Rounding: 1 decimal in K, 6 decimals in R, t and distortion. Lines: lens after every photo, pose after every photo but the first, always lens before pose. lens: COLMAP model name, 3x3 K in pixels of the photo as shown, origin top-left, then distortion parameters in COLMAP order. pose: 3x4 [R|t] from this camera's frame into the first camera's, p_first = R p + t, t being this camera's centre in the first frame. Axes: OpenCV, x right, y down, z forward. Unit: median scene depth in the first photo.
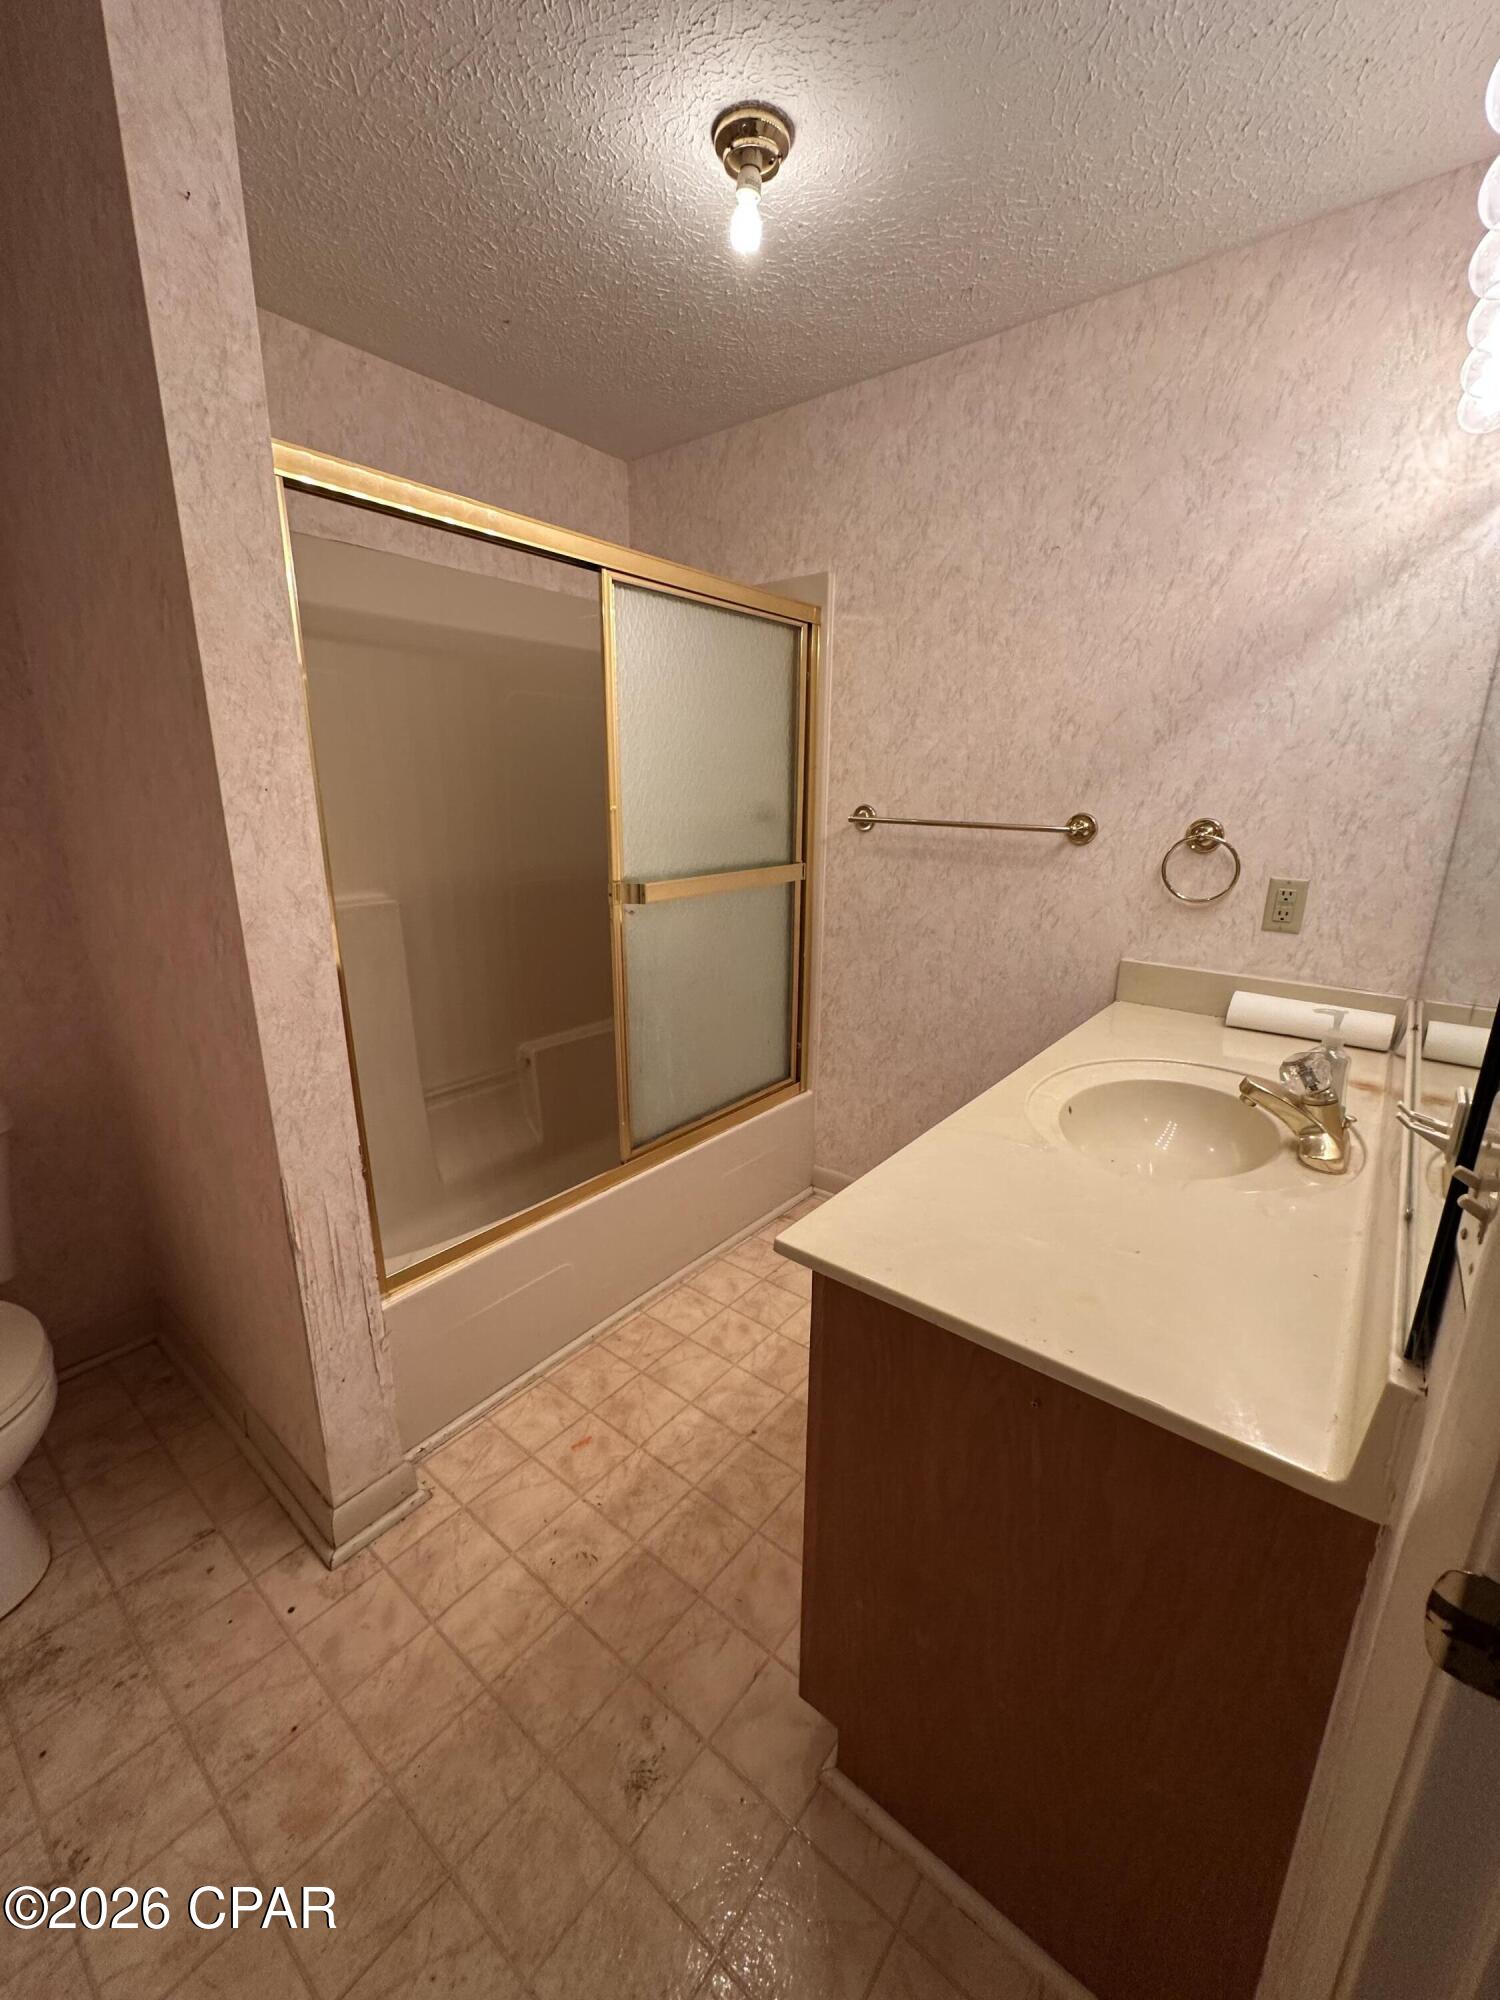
lens RADIAL K [[805.0, 0, 751.8], [0, 805.0, 1002.1], [0, 0, 1]] dist [-0.003899, 0.001172]
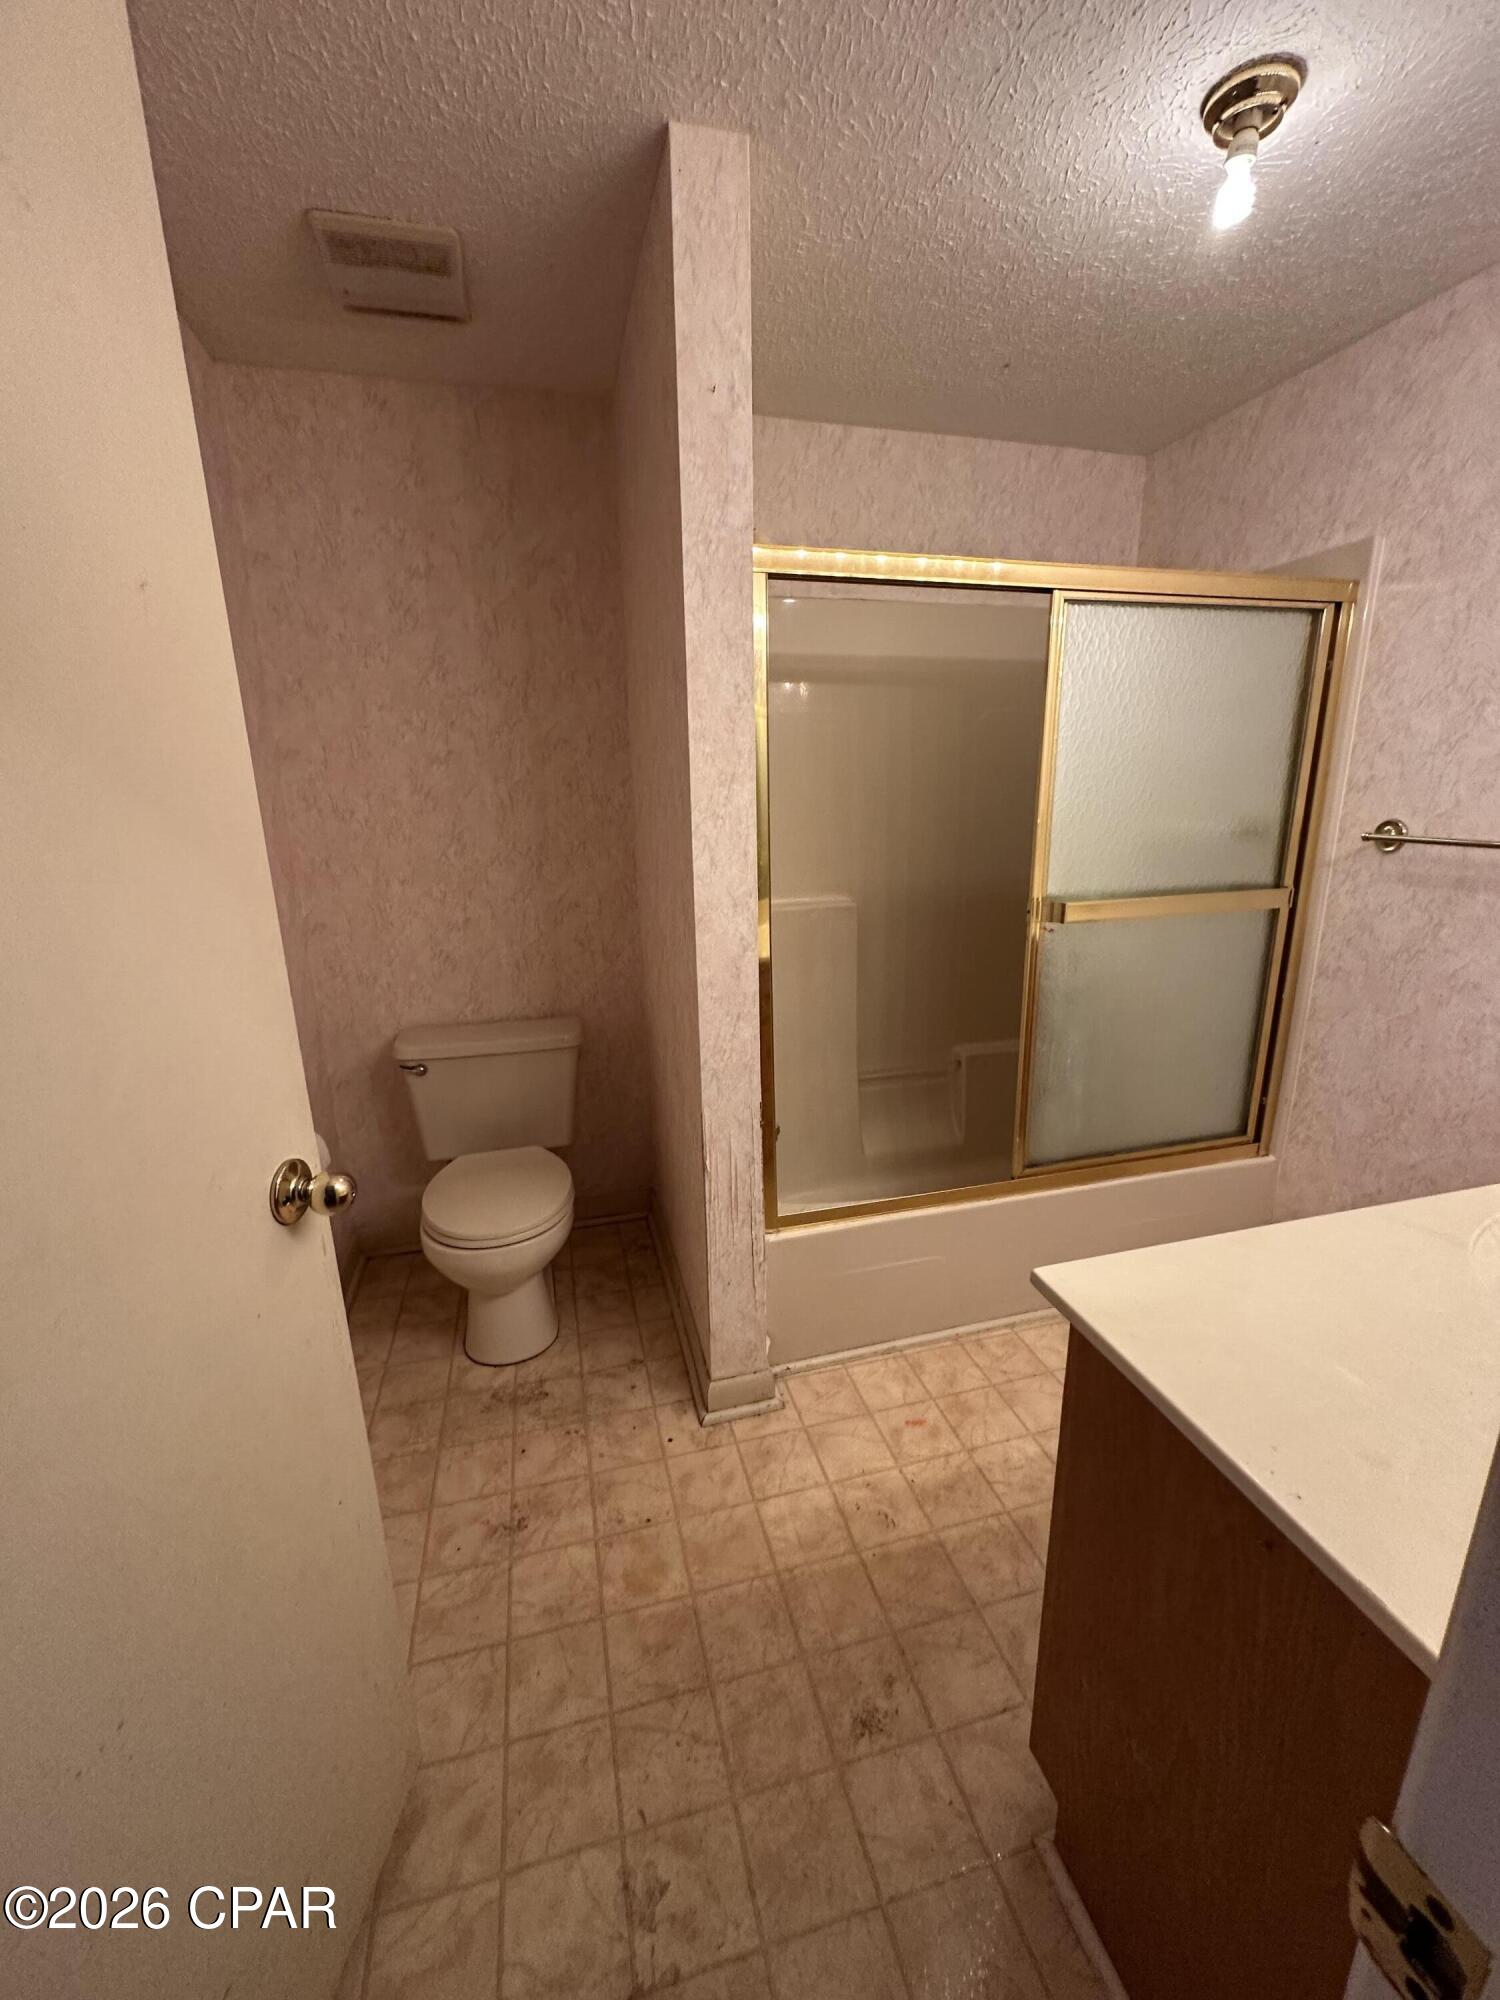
lens RADIAL K [[805.0, 0, 746.6], [0, 805.0, 1003.1], [0, 0, 1]] dist [-0.003899, 0.001172]
pose [[0.801244, 0.131178, -0.583782, 0.171704], [-0.132579, 0.990342, 0.040568, -0.017081], [0.583465, 0.044892, 0.810897, -0.021158]]
